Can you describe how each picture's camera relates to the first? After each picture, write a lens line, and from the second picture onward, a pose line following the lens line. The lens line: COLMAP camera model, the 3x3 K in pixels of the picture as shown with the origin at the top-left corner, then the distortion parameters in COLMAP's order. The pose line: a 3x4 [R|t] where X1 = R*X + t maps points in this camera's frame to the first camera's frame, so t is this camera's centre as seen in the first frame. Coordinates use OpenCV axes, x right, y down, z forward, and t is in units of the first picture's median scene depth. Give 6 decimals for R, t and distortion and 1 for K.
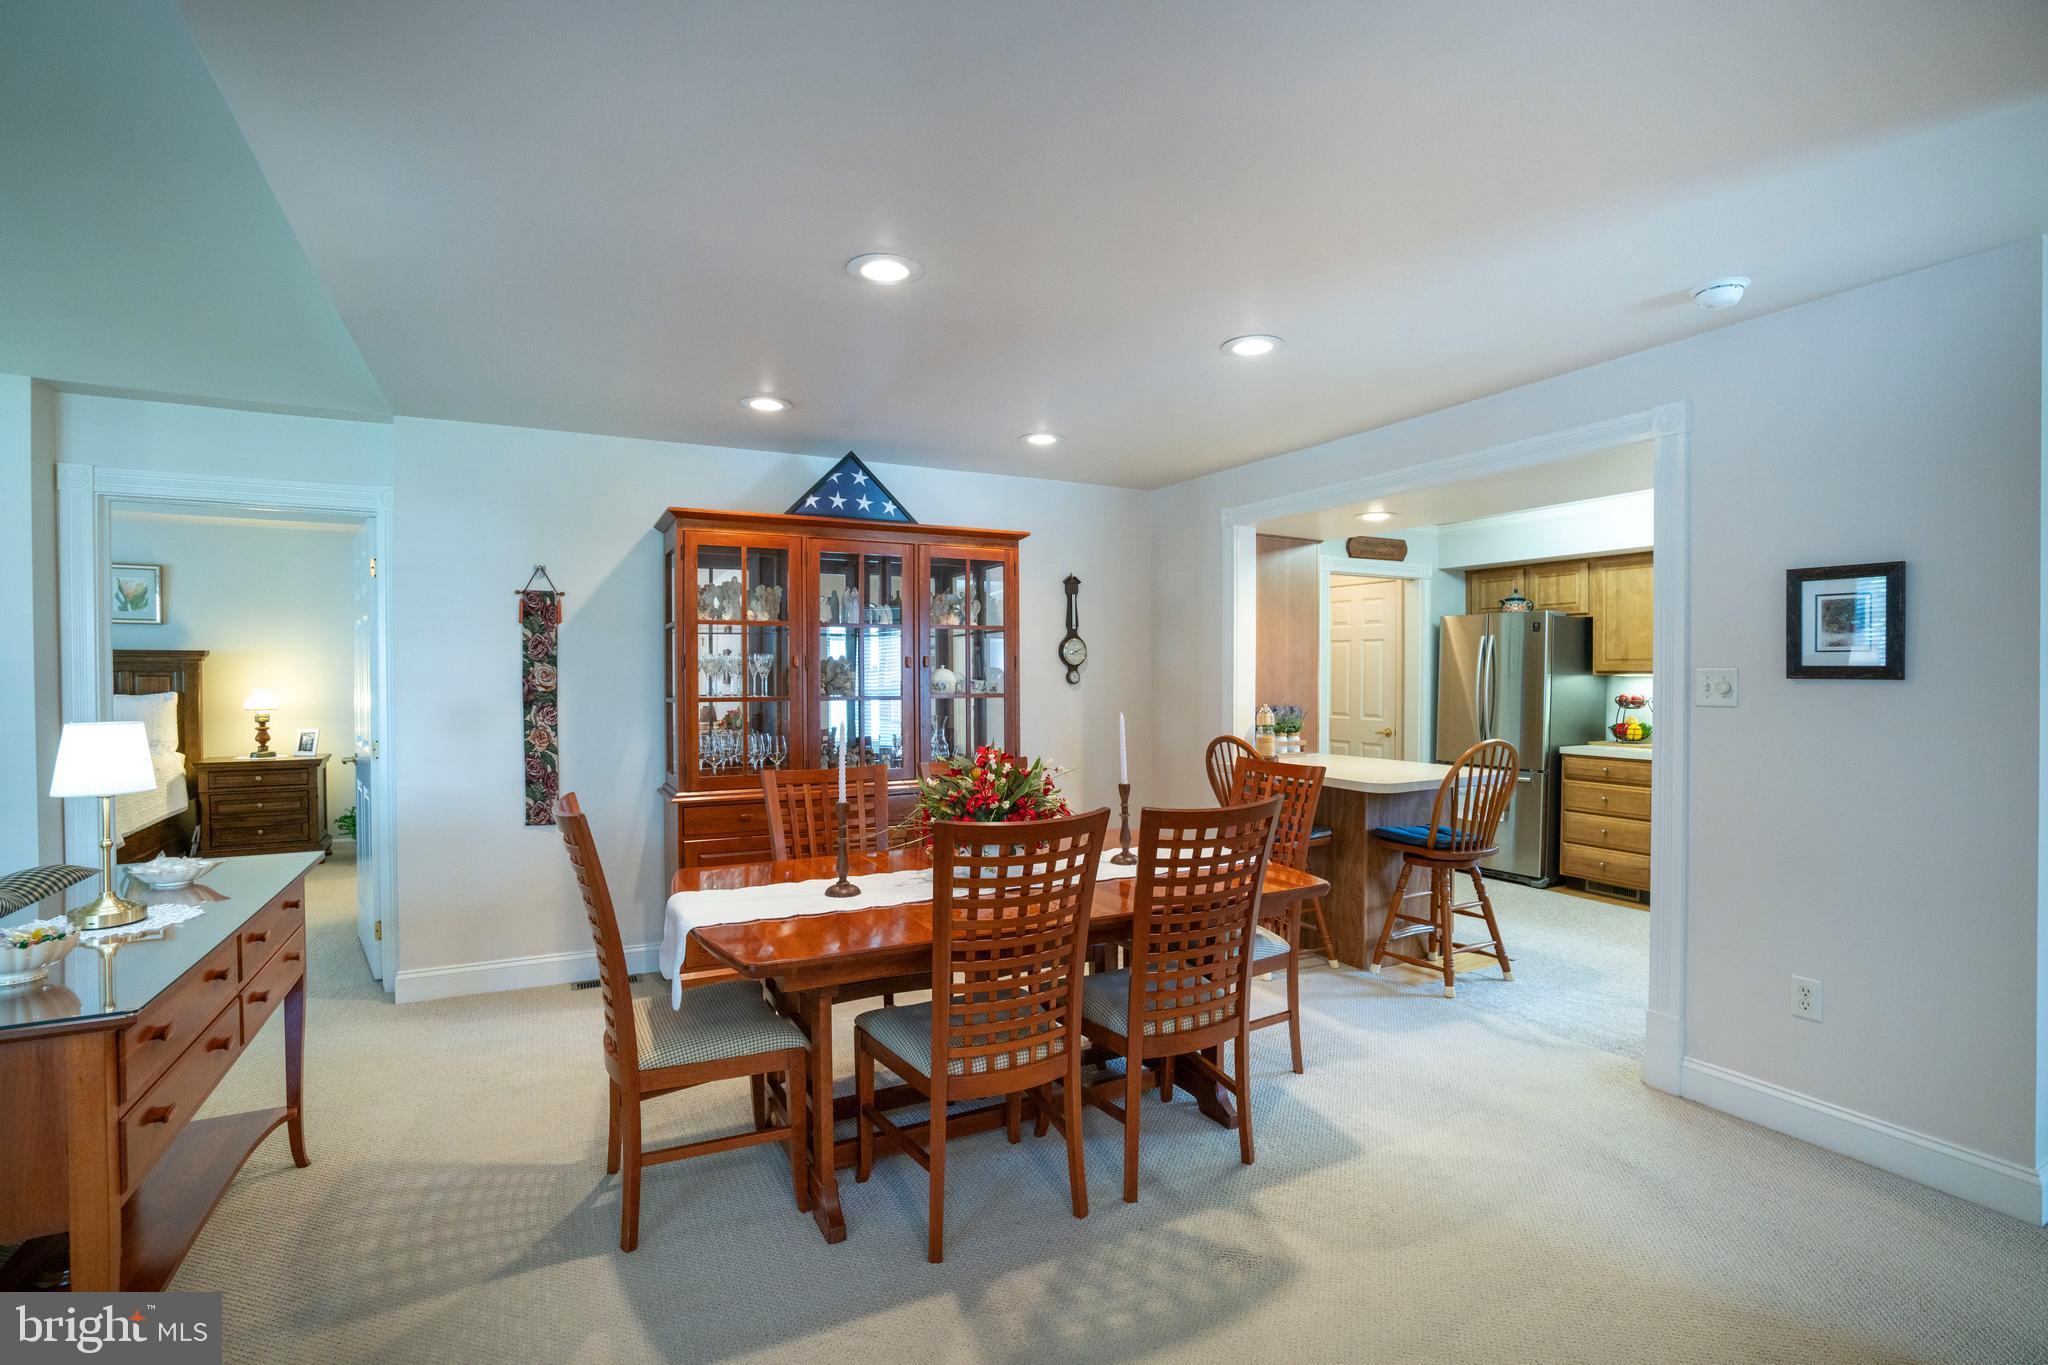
lens RADIAL K [[953.5, 0, 1024.0], [0, 953.5, 682.5], [0, 0, 1]] dist [-0.074201, 0.037100]
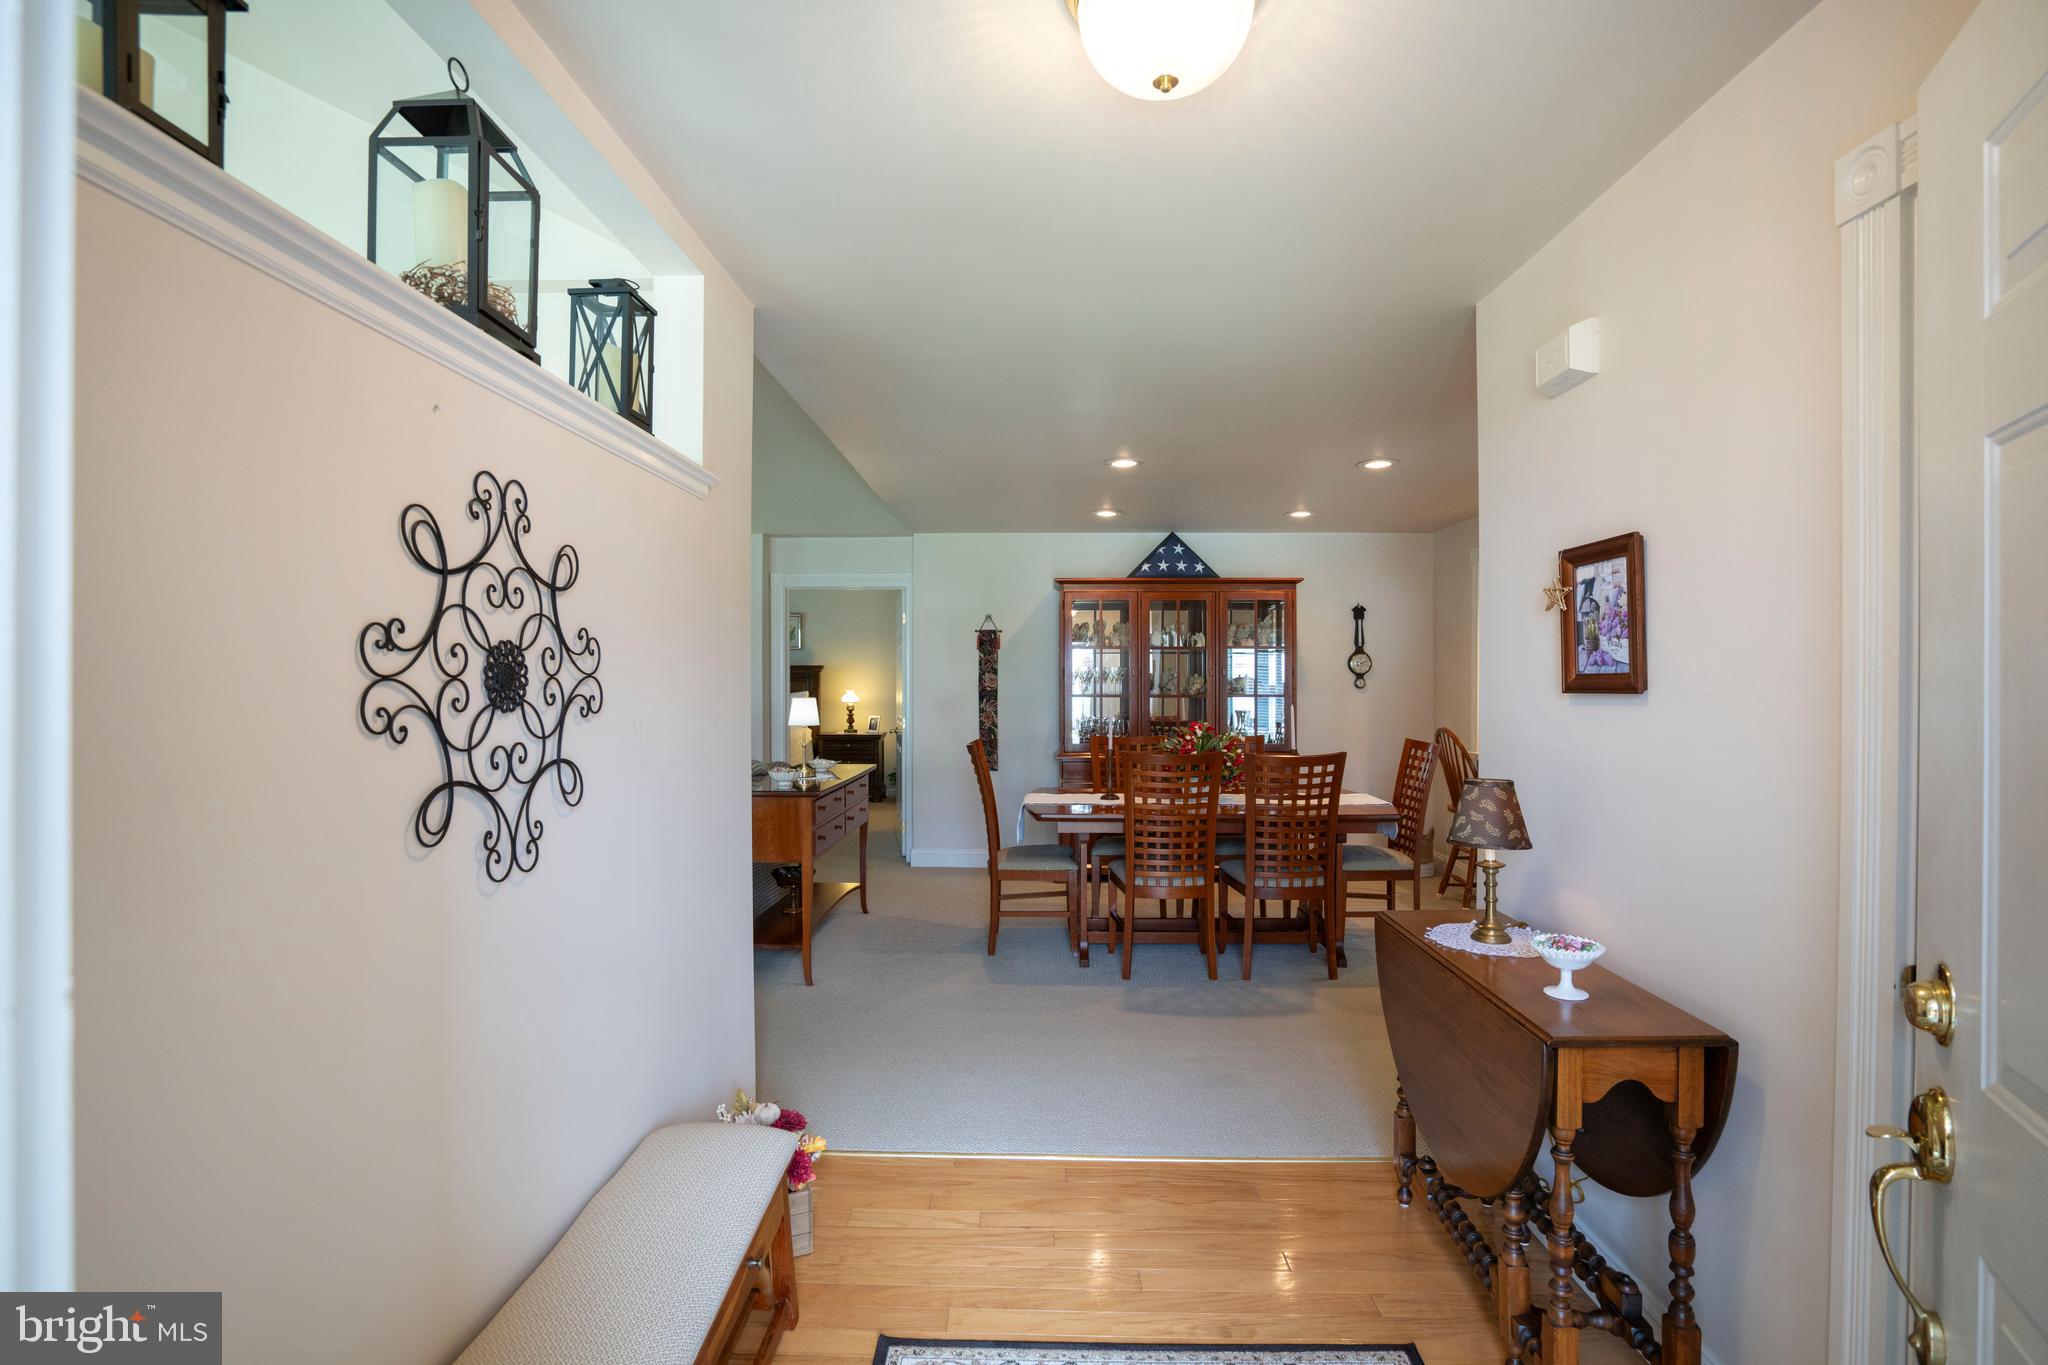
lens RADIAL K [[953.5, 0, 1024.0], [0, 953.5, 682.5], [0, 0, 1]] dist [-0.074201, 0.037100]
pose [[0.873692, 0.002528, -0.486474, 0.344913], [-0.006996, 0.999948, -0.007369, 0.007476], [0.486430, 0.009841, 0.873664, -0.427010]]
